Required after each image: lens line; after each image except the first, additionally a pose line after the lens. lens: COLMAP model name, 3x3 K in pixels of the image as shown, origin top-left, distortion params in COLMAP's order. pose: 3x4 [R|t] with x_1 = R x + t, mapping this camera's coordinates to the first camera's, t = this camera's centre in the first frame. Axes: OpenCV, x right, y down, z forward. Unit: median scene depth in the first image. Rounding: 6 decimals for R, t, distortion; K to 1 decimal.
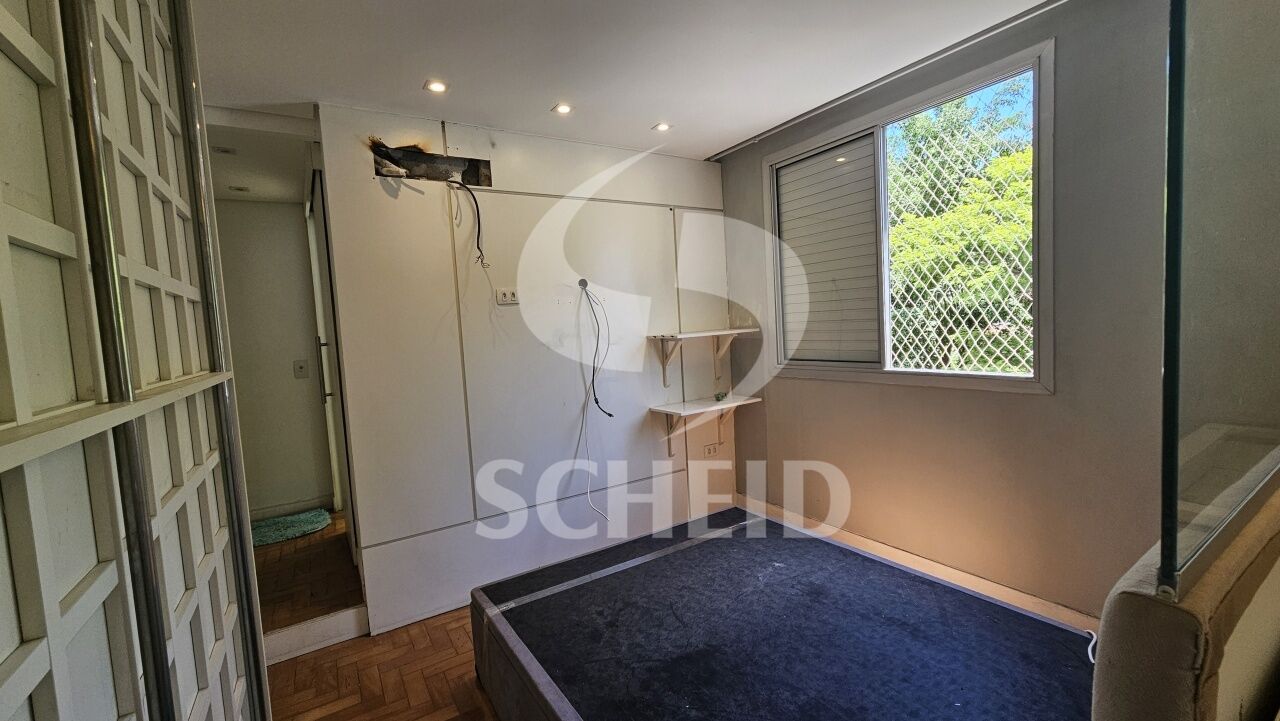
lens RADIAL K [[526.3, 0, 640.1], [0, 526.3, 357.0], [0, 0, 1]] dist [0.003312, -0.000388]
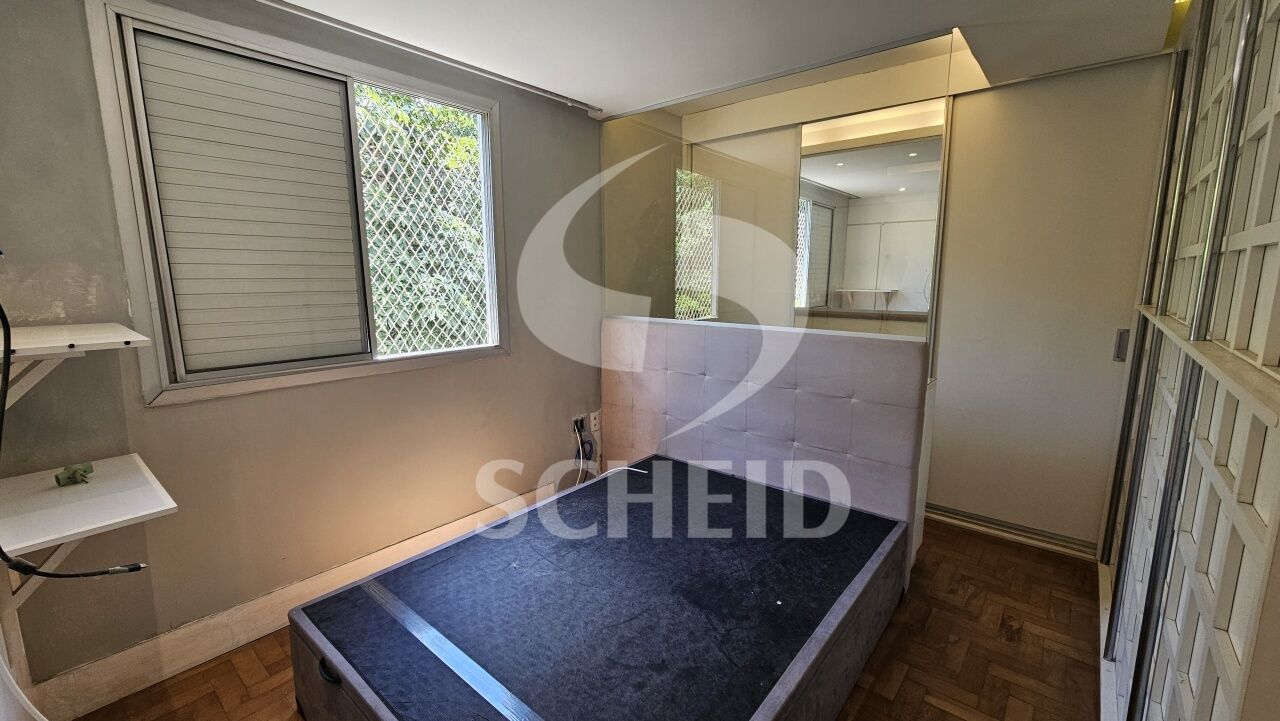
lens RADIAL K [[526.3, 0, 638.2], [0, 526.3, 363.0], [0, 0, 1]] dist [0.003312, -0.000388]
pose [[-0.294415, -0.077403, 0.952538, -0.569953], [0.102230, 0.988445, 0.111918, -0.026555], [-0.950194, 0.130329, -0.283100, 0.895367]]
